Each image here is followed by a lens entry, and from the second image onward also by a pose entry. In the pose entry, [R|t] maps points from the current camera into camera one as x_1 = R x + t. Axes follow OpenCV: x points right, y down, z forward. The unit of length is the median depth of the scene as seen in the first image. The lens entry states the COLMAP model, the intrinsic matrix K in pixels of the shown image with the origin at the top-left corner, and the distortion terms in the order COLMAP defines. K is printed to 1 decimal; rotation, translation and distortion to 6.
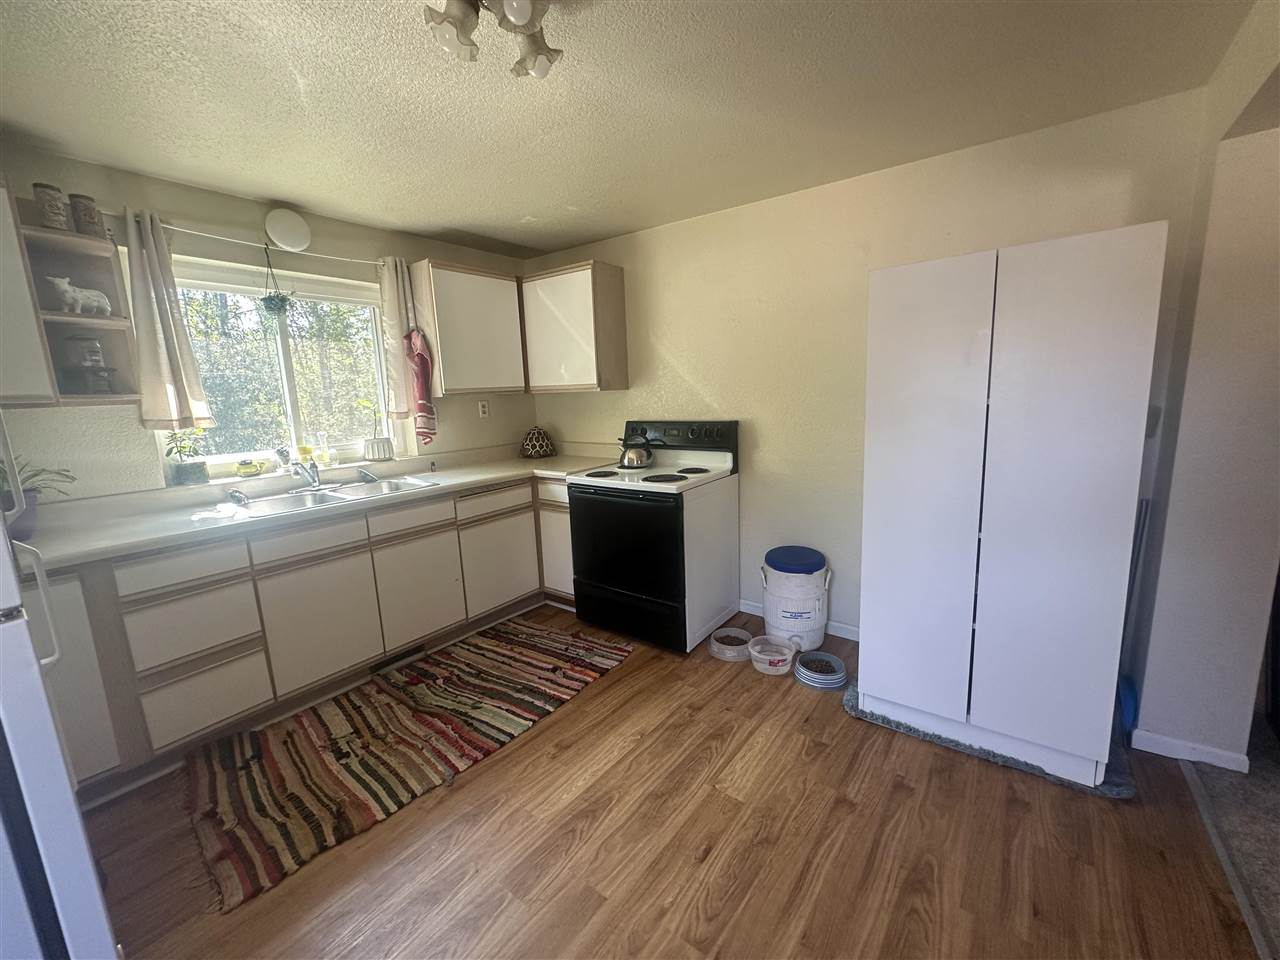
lens RADIAL K [[515.6, 0, 640.5], [0, 515.6, 478.6], [0, 0, 1]] dist [-0.000644, 0.000575]
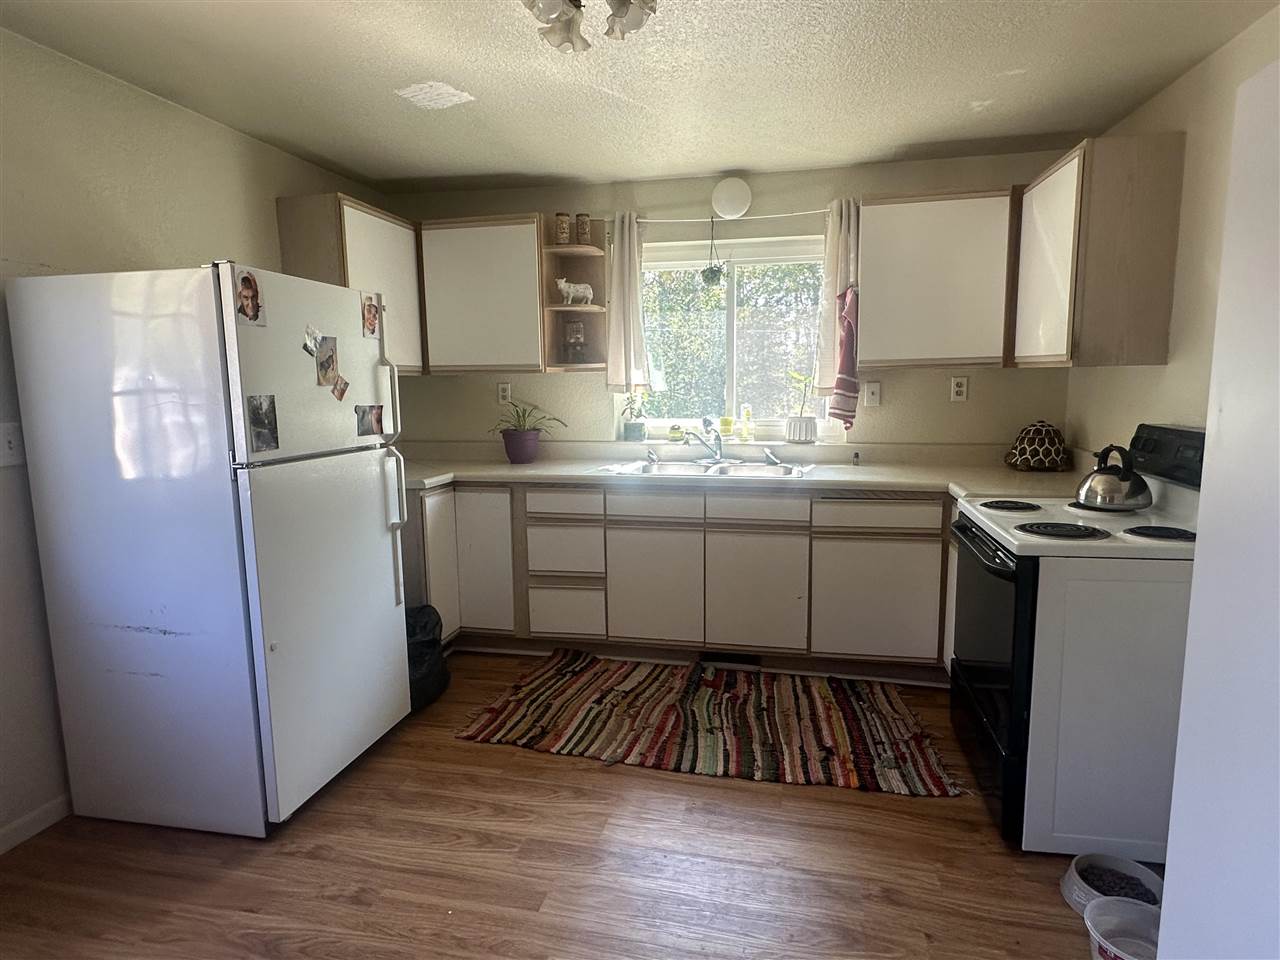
lens RADIAL K [[736.9, 0, 640.9], [0, 736.9, 488.0], [0, 0, 1]] dist [-0.013246, -0.001646]
pose [[0.418307, 0.164527, -0.893281, 0.616077], [-0.154963, 0.981967, 0.108295, -0.065997], [0.894989, 0.093125, 0.436259, 0.294757]]
